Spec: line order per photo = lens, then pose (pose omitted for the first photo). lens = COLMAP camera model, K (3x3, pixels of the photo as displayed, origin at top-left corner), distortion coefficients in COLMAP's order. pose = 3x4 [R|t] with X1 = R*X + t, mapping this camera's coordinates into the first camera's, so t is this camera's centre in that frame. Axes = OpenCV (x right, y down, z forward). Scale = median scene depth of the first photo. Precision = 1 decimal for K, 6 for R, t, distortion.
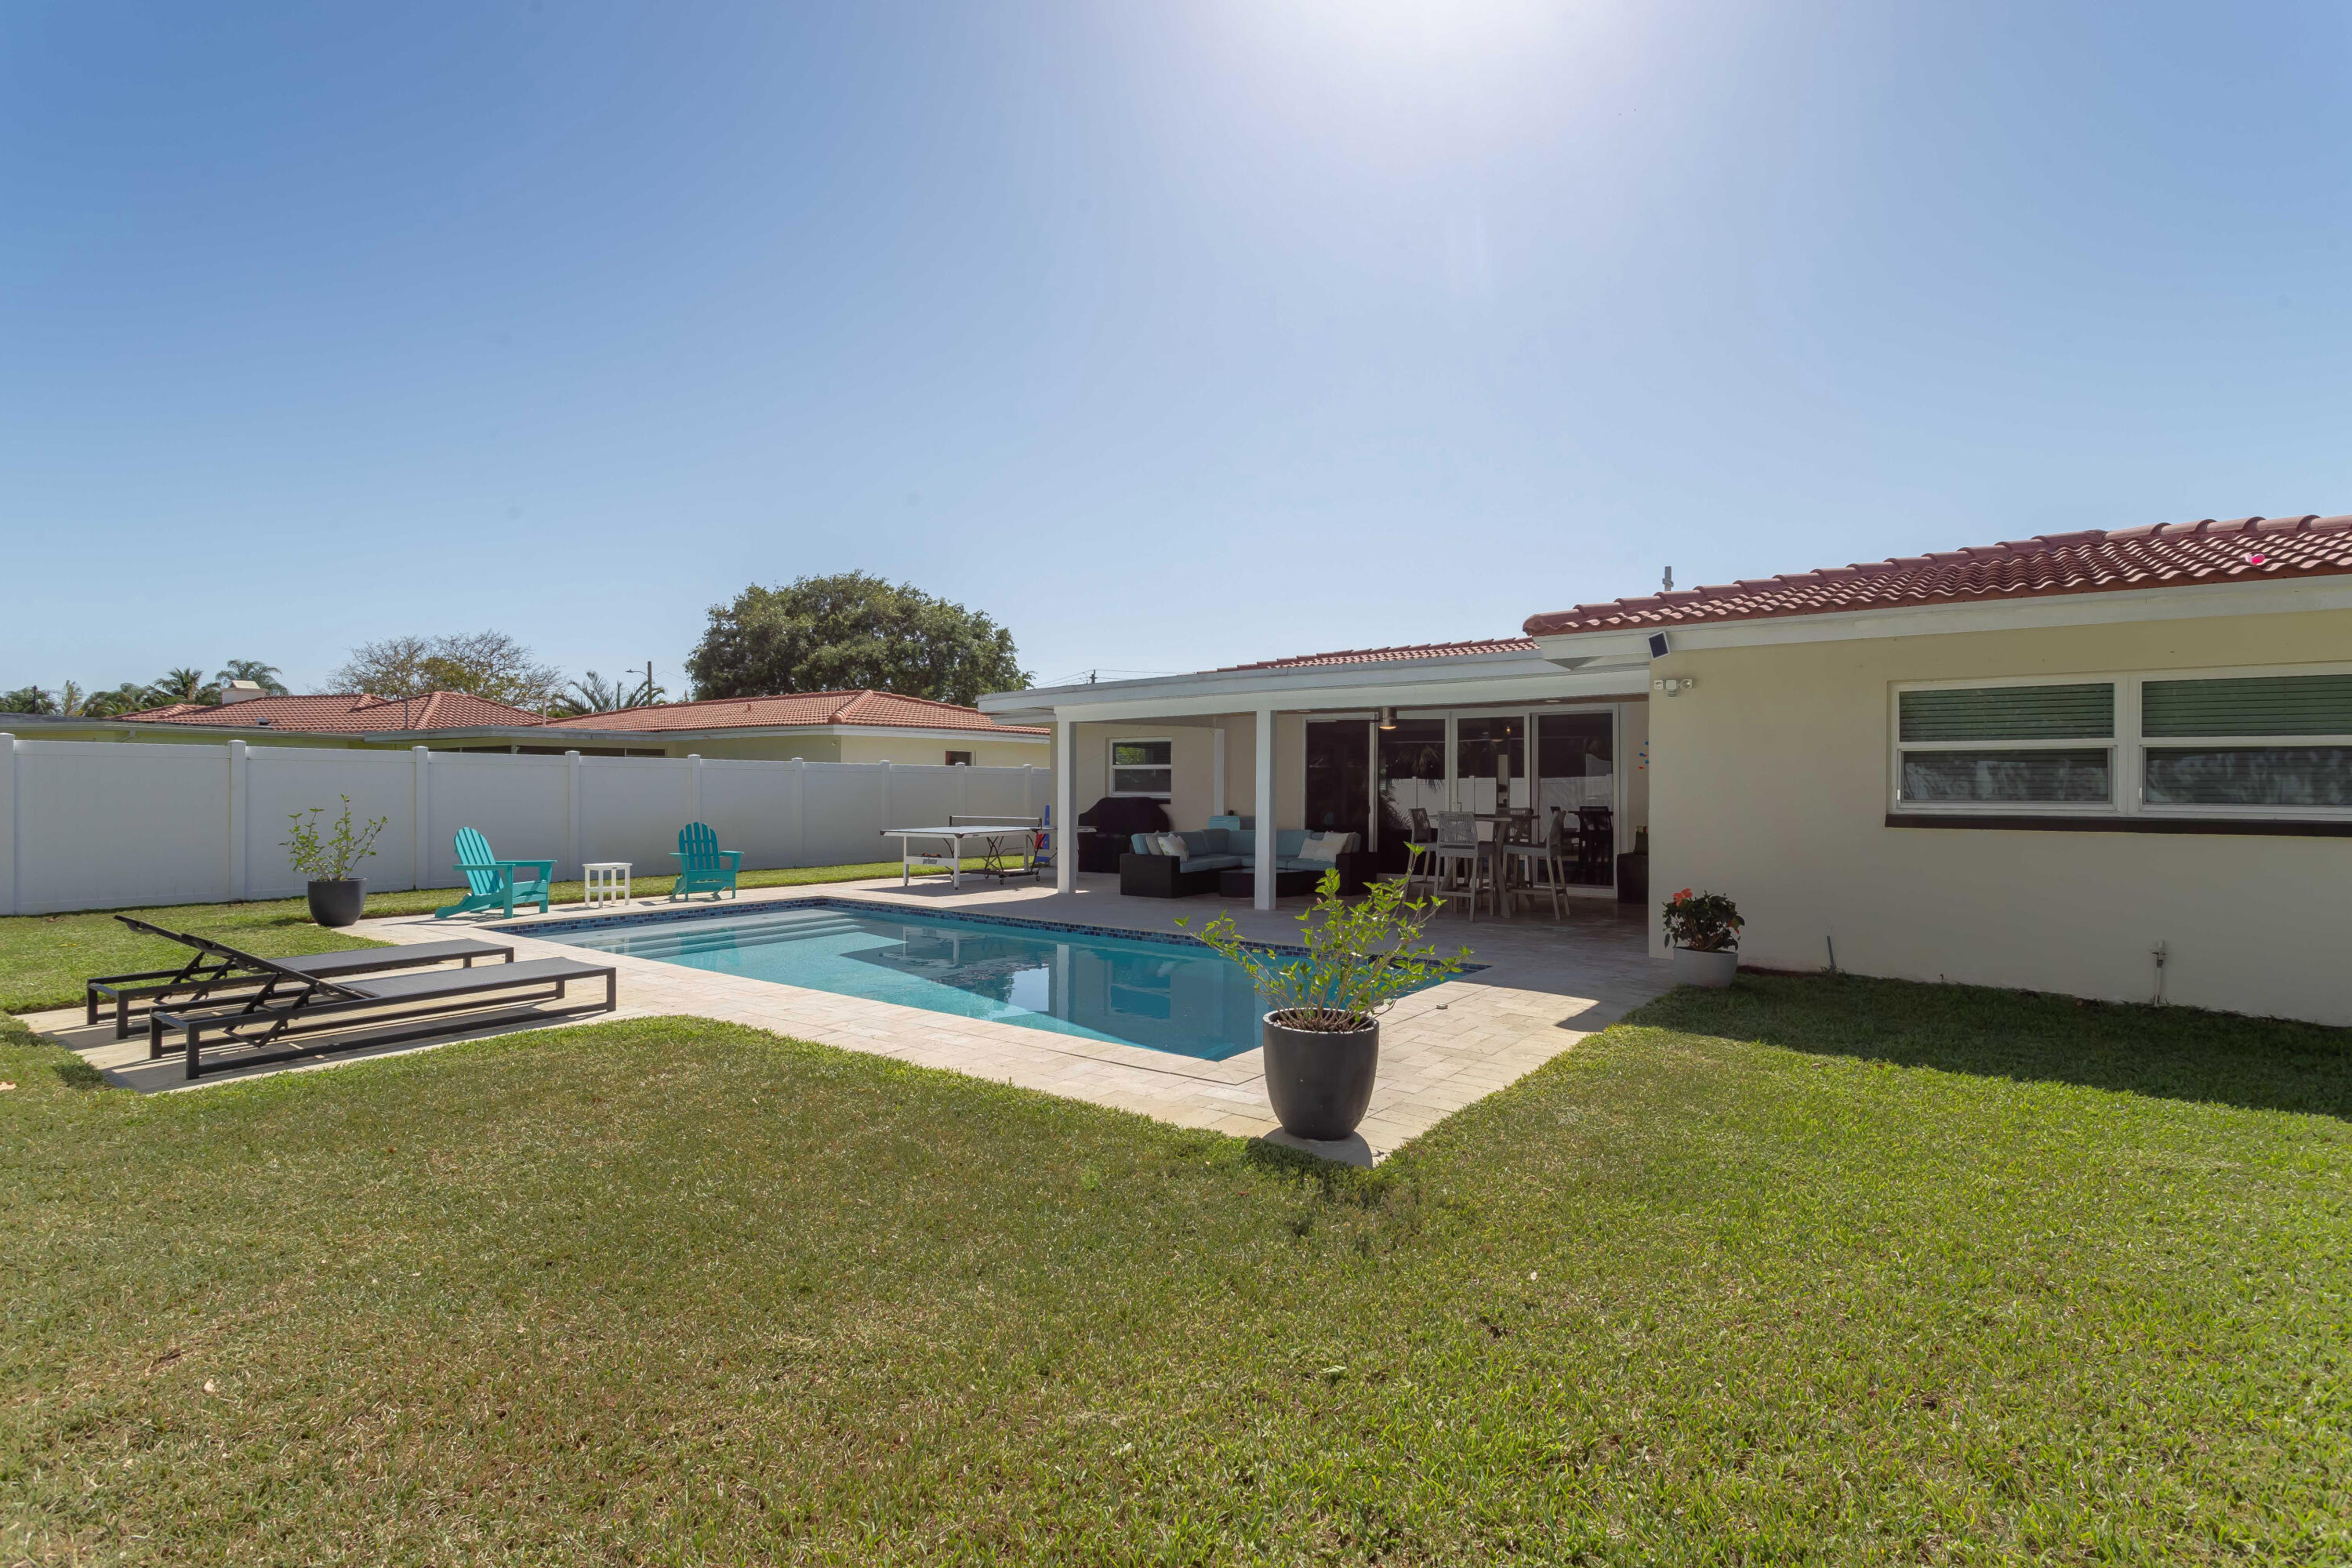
lens RADIAL K [[1162.2, 0, 1176.0], [0, 1162.2, 784.0], [0, 0, 1]] dist [-0.000286, -0.000040]
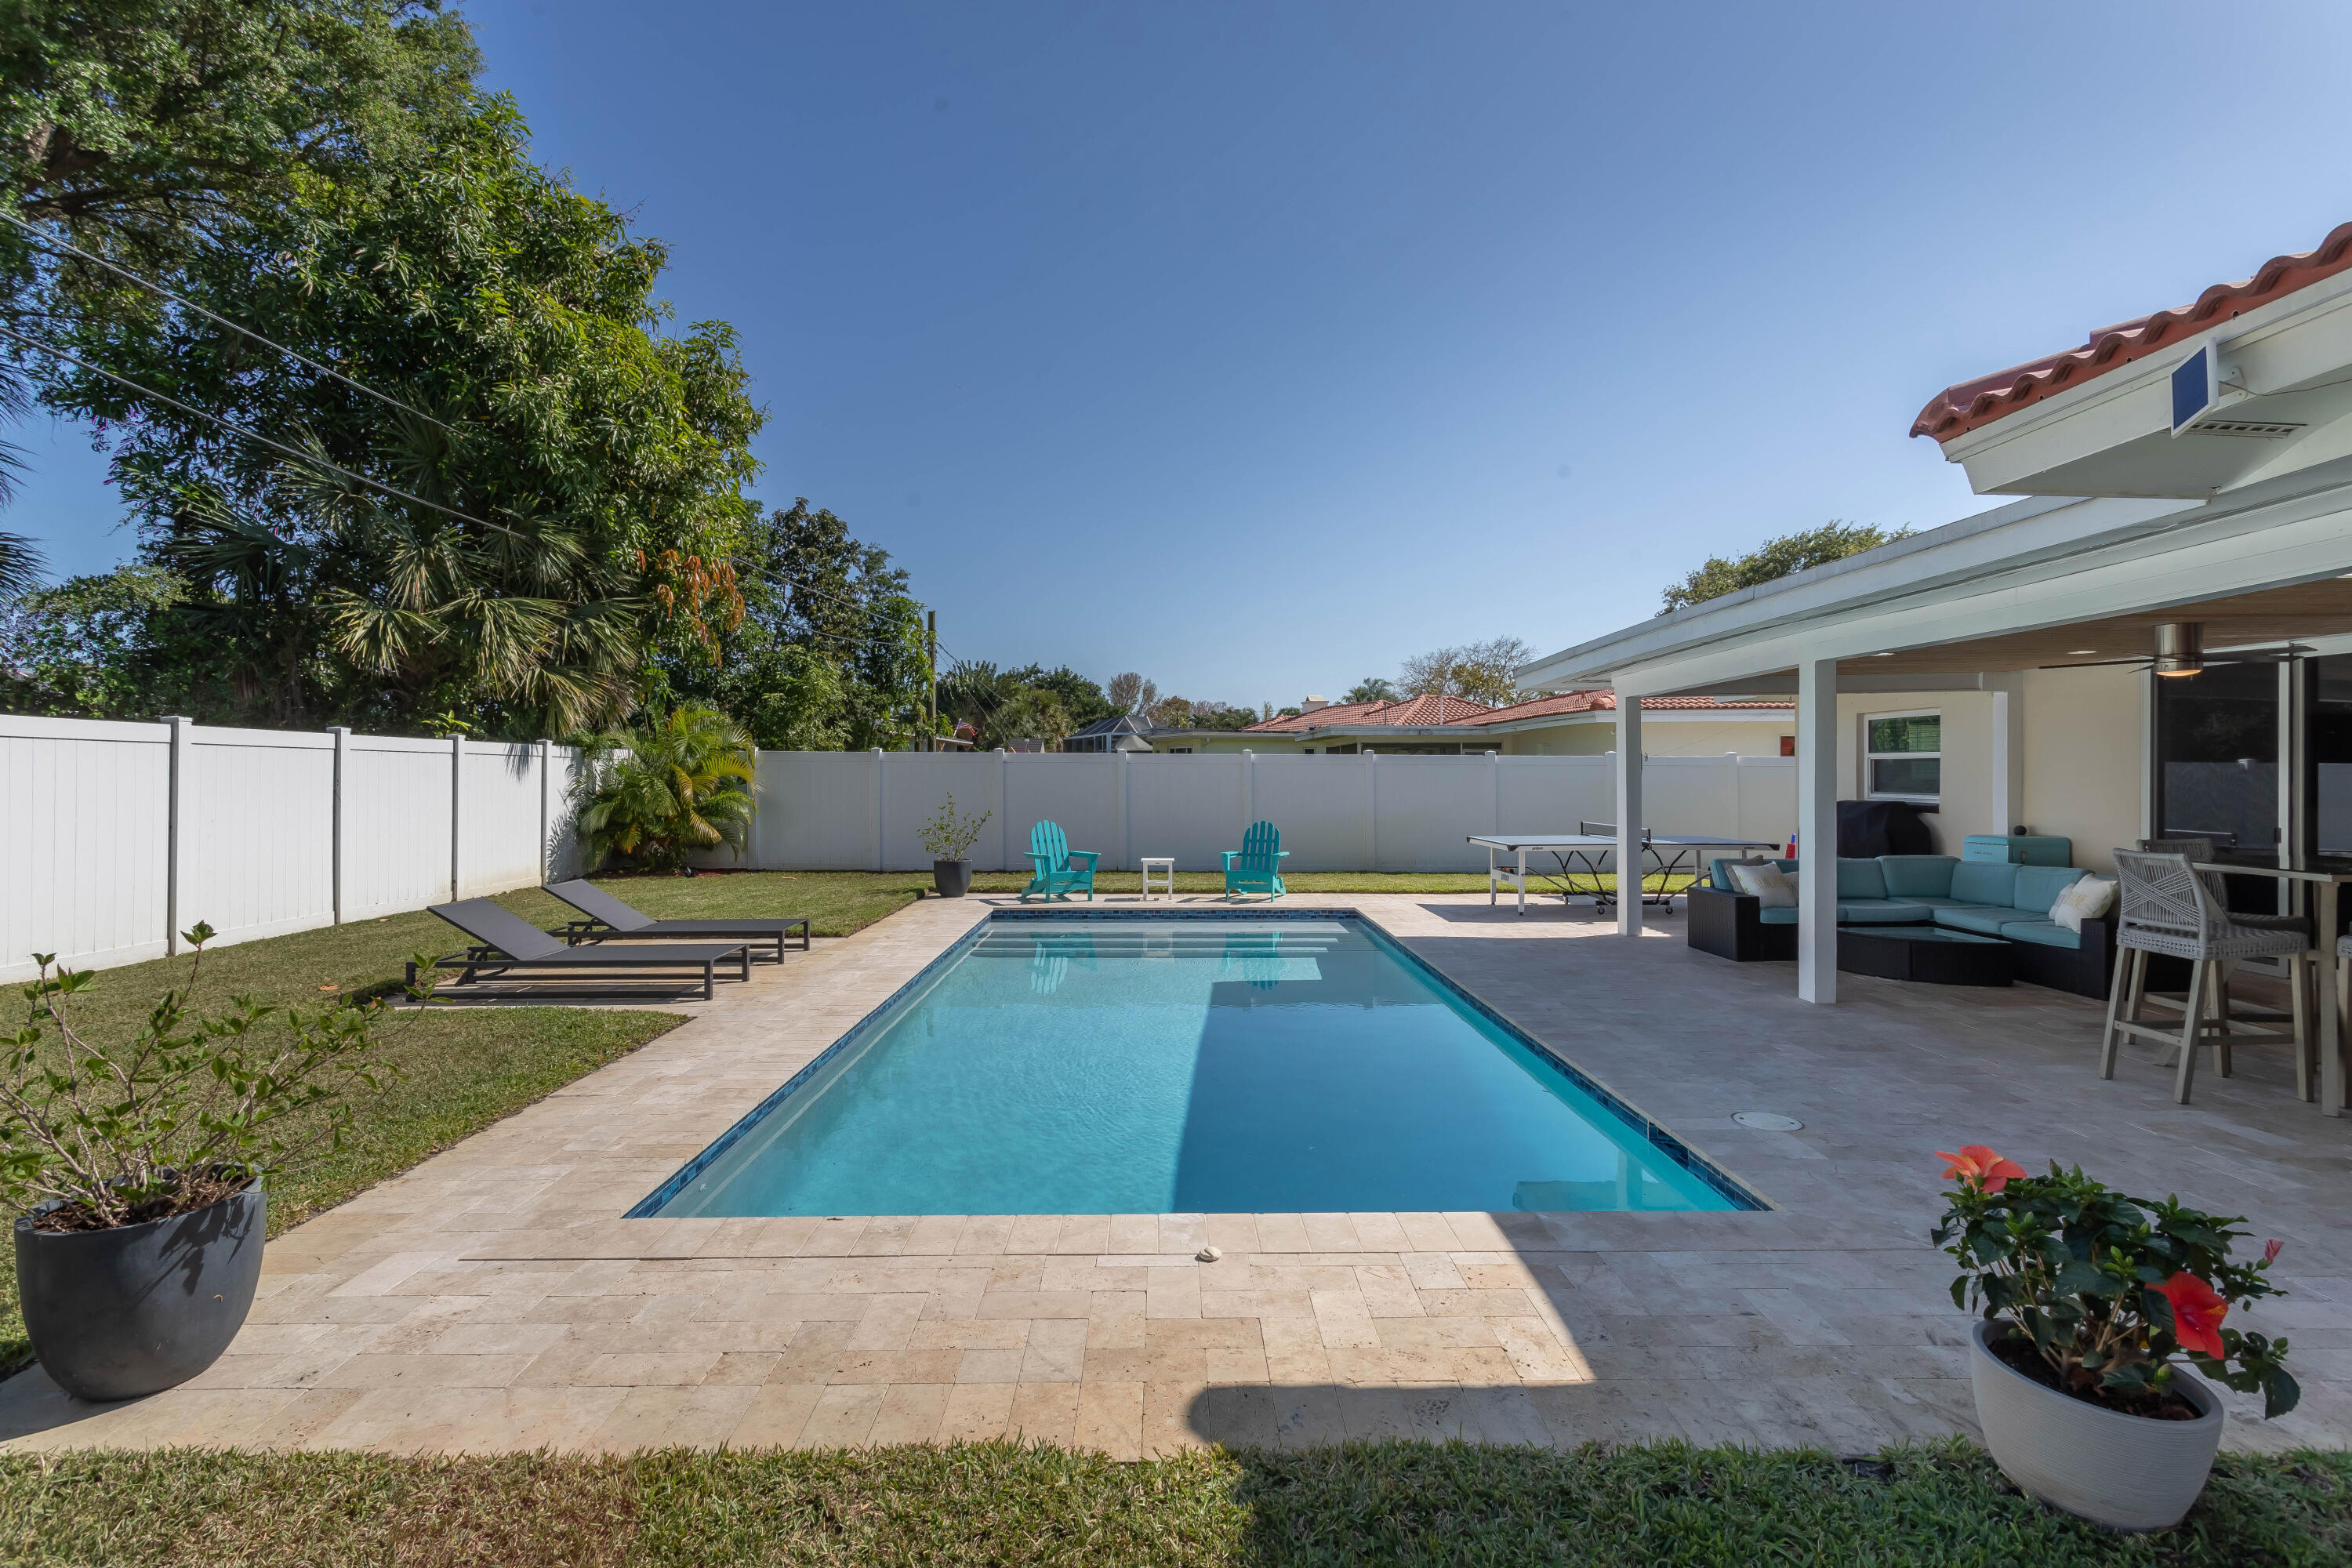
lens RADIAL K [[1175.7, 0, 1176.0], [0, 1175.7, 784.0], [0, 0, 1]] dist [-0.001048, 0.000117]
pose [[0.623780, 0.005752, -0.781579, 0.306057], [-0.000955, 0.999978, 0.006597, -0.003370], [0.781599, -0.003369, 0.623772, 0.338124]]
